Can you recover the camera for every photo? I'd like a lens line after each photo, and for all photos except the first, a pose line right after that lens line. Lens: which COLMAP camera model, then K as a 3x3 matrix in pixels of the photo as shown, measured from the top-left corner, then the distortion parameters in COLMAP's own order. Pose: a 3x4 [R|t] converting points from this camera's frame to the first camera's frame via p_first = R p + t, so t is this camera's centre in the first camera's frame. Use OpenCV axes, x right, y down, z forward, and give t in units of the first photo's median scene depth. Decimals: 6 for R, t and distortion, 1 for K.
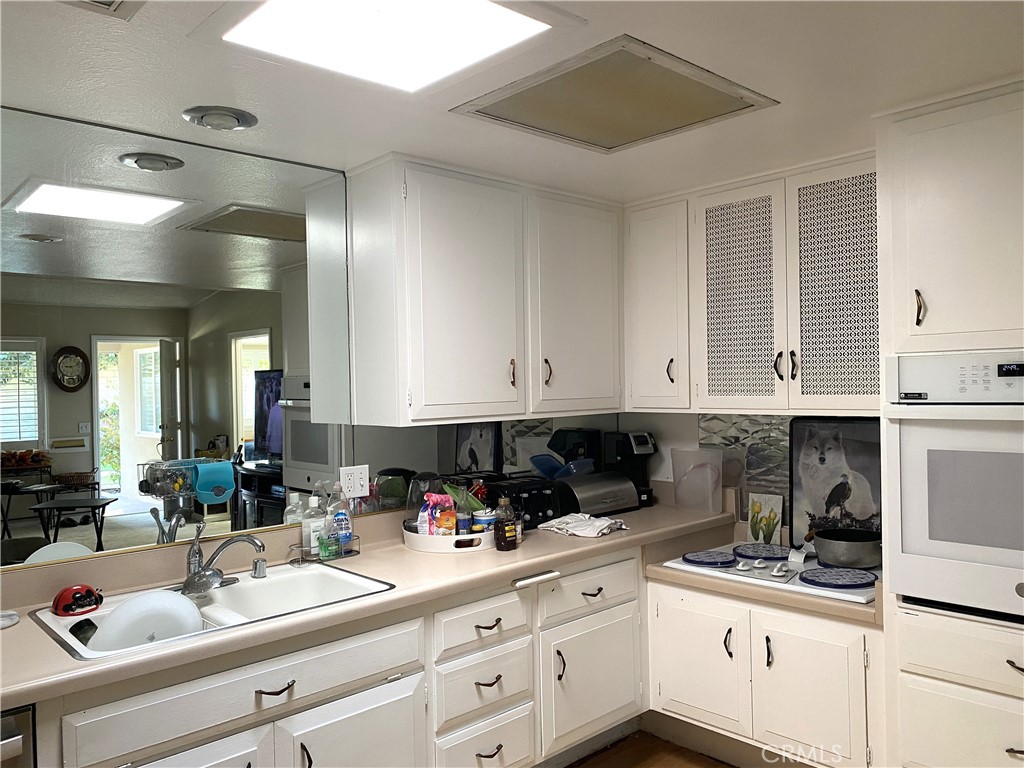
lens RADIAL K [[781.6, 0, 513.6], [0, 781.6, 382.0], [0, 0, 1]] dist [0.025473, -0.012467]
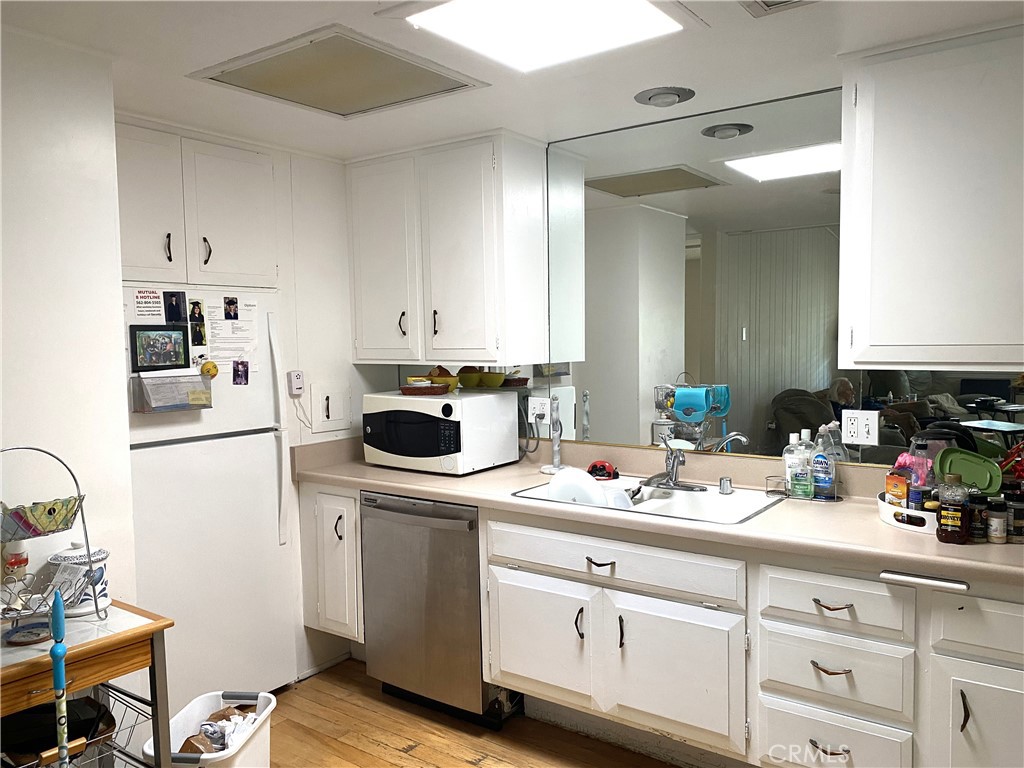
lens RADIAL K [[781.6, 0, 514.5], [0, 781.6, 388.1], [0, 0, 1]] dist [0.025473, -0.012467]
pose [[0.198273, 0.088518, -0.976142, 0.705347], [0.016221, 0.995481, 0.093567, -0.012839], [0.980013, -0.034386, 0.195941, 0.488551]]
